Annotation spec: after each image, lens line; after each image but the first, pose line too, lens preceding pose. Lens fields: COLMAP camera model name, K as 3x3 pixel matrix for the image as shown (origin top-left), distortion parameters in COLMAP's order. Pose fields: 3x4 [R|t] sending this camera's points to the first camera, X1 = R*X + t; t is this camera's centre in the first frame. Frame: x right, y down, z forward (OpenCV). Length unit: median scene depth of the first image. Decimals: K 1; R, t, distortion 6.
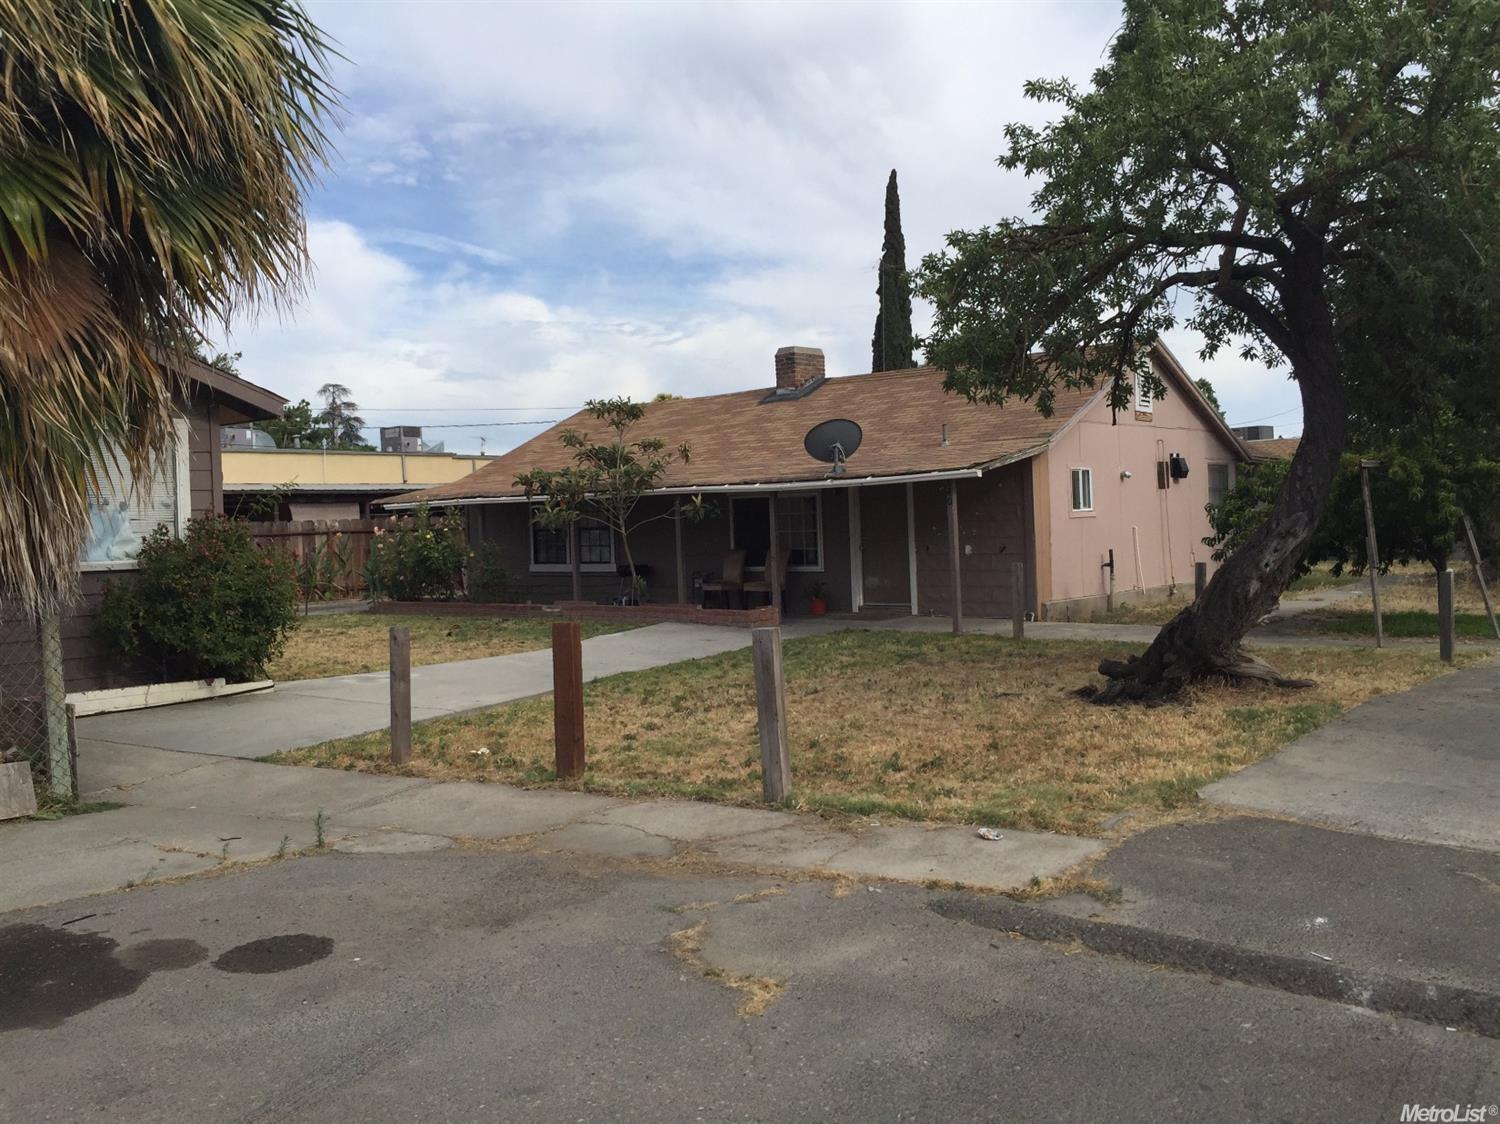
lens RADIAL K [[1298.8, 0, 750.9], [0, 1298.8, 546.4], [0, 0, 1]] dist [0.079392, -0.109283]
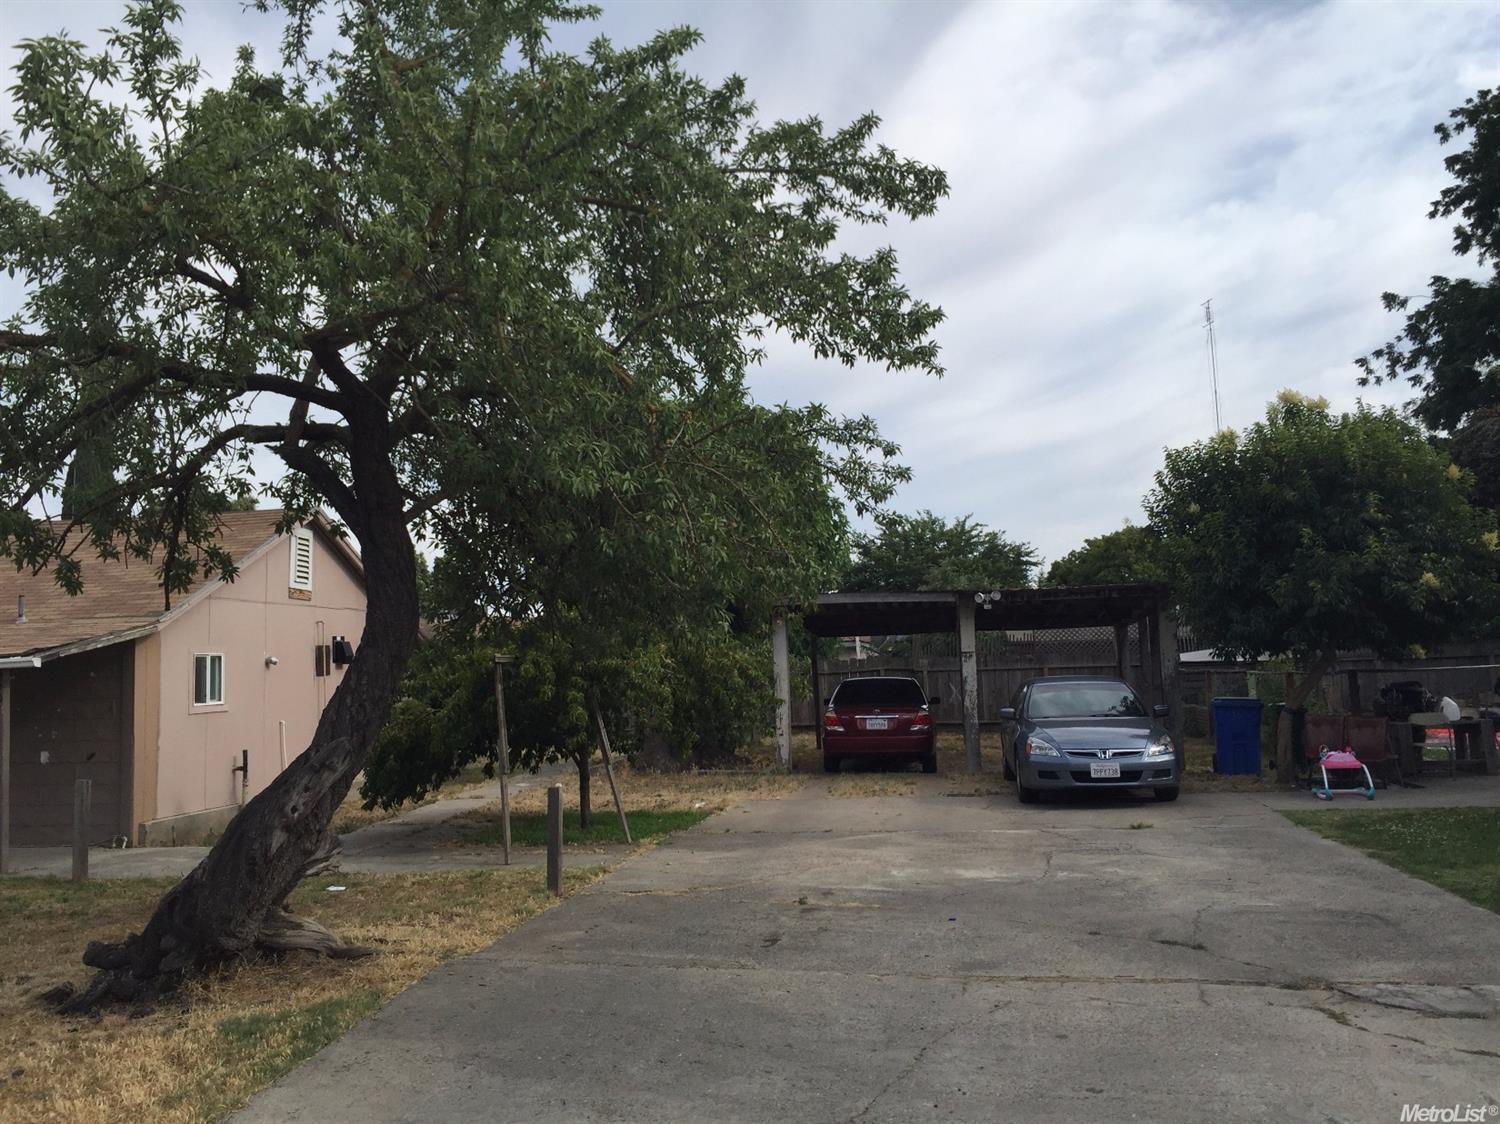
lens RADIAL K [[1298.8, 0, 750.9], [0, 1298.8, 546.4], [0, 0, 1]] dist [0.079392, -0.109283]
pose [[0.846363, 0.059322, 0.529293, 0.119640], [0.010188, 0.991793, -0.127449, -0.021242], [-0.532509, 0.113260, 0.838812, 0.121919]]
